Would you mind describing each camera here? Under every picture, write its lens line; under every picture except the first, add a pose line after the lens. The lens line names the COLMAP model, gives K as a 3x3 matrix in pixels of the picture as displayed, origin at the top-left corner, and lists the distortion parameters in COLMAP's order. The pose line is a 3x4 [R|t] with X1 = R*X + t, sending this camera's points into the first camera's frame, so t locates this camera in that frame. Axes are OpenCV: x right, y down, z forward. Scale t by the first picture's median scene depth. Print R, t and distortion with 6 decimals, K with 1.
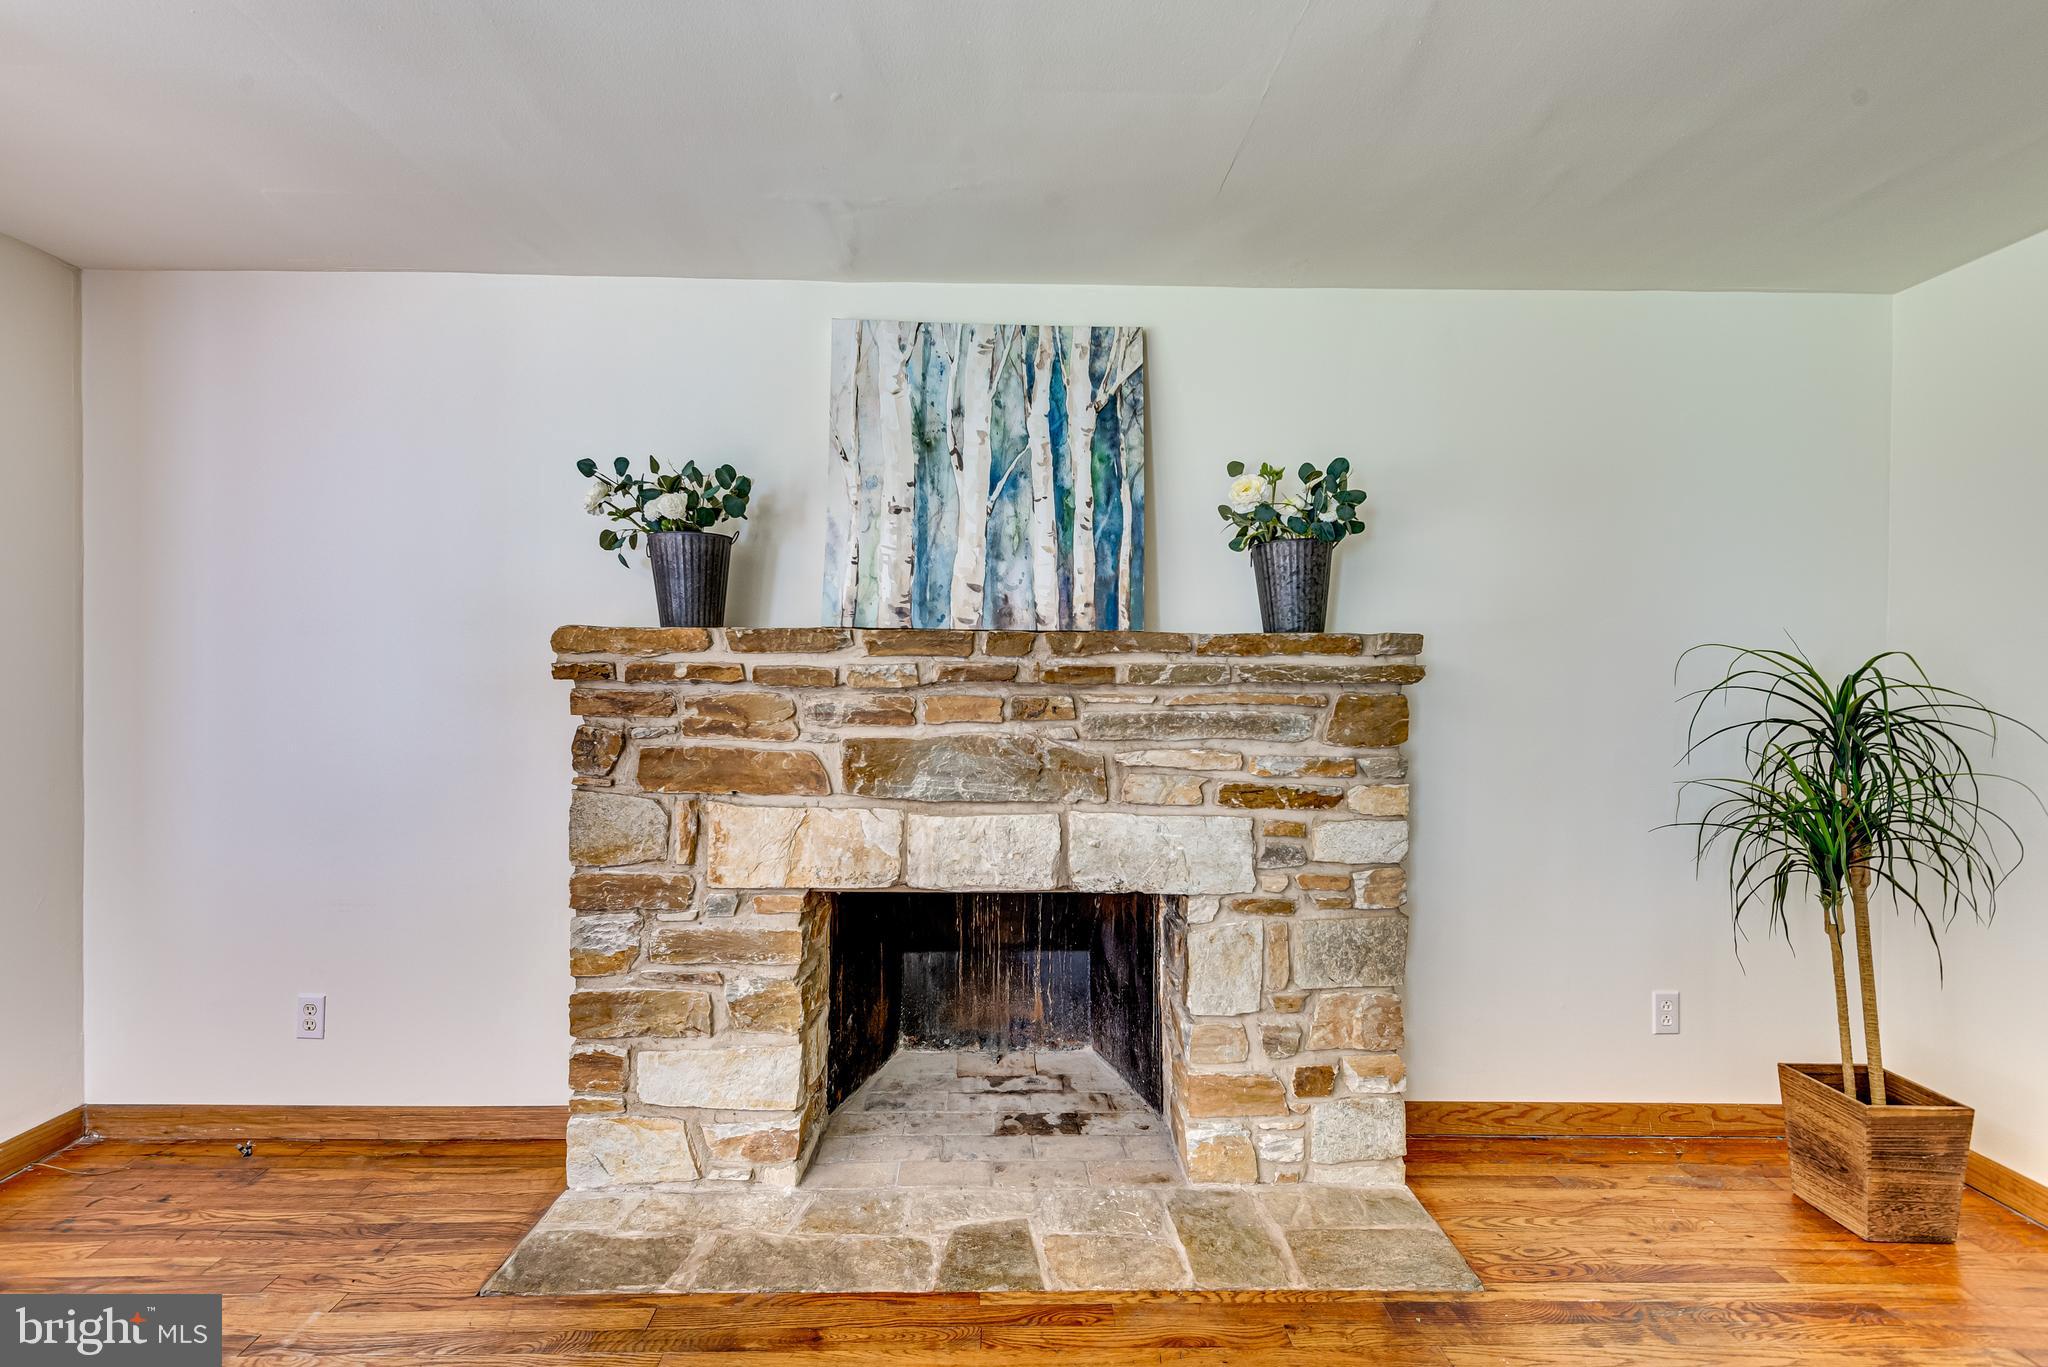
lens RADIAL K [[933.0, 0, 1016.2], [0, 933.0, 677.7], [0, 0, 1]] dist [0.039786, -0.018560]
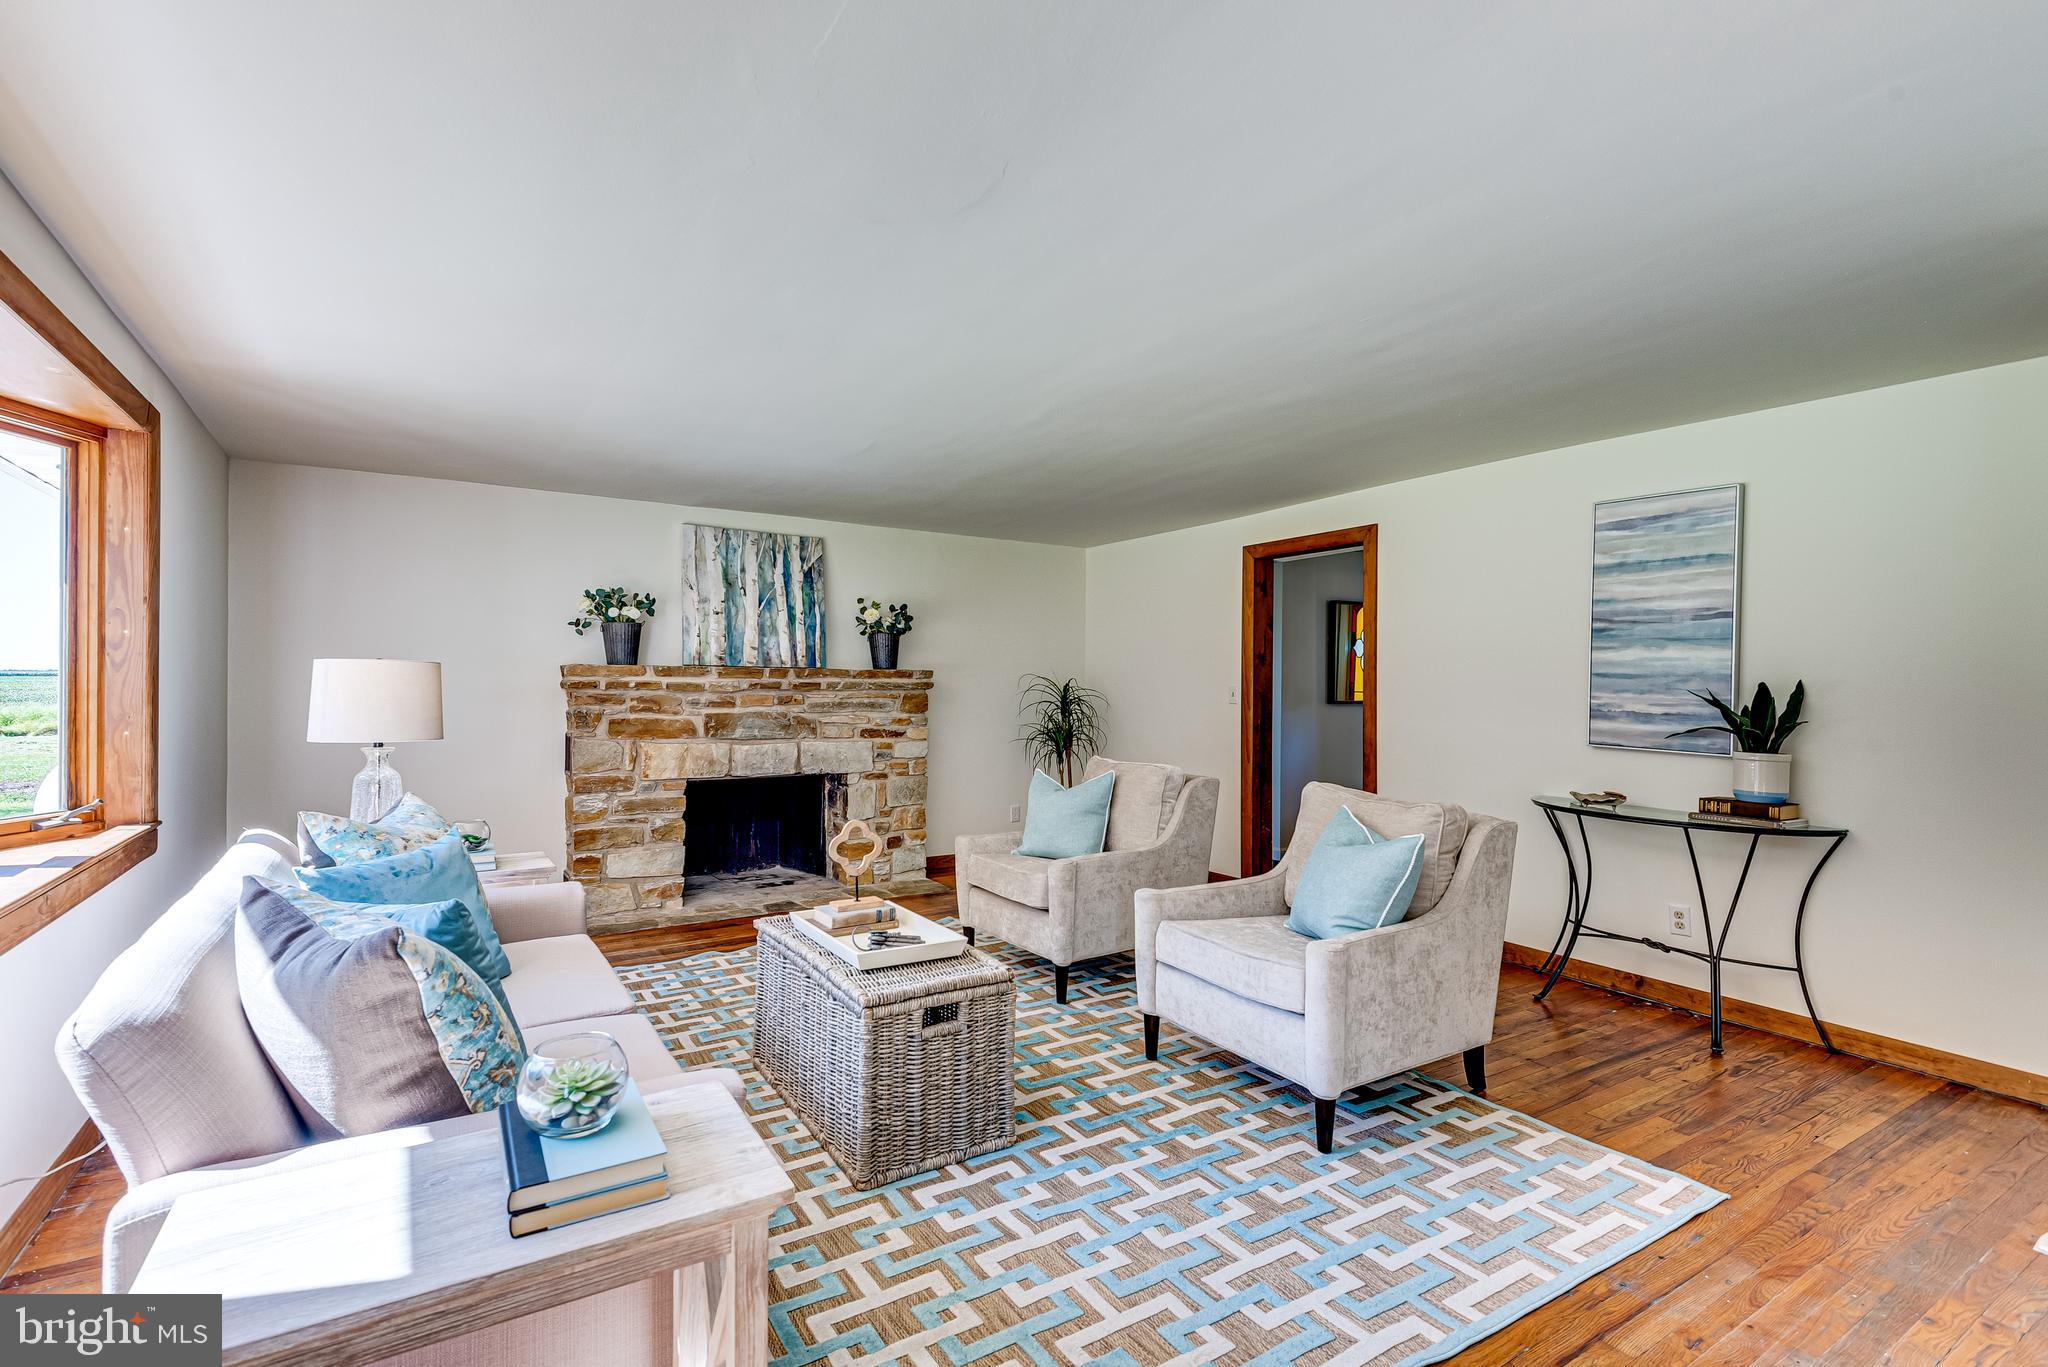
lens RADIAL K [[933.0, 0, 1016.2], [0, 933.0, 677.7], [0, 0, 1]] dist [0.039786, -0.018560]
pose [[0.880076, 0.003720, 0.474818, -0.608968], [0.005159, 0.999835, -0.017396, 0.020555], [-0.474805, 0.017760, 0.879912, -1.426815]]
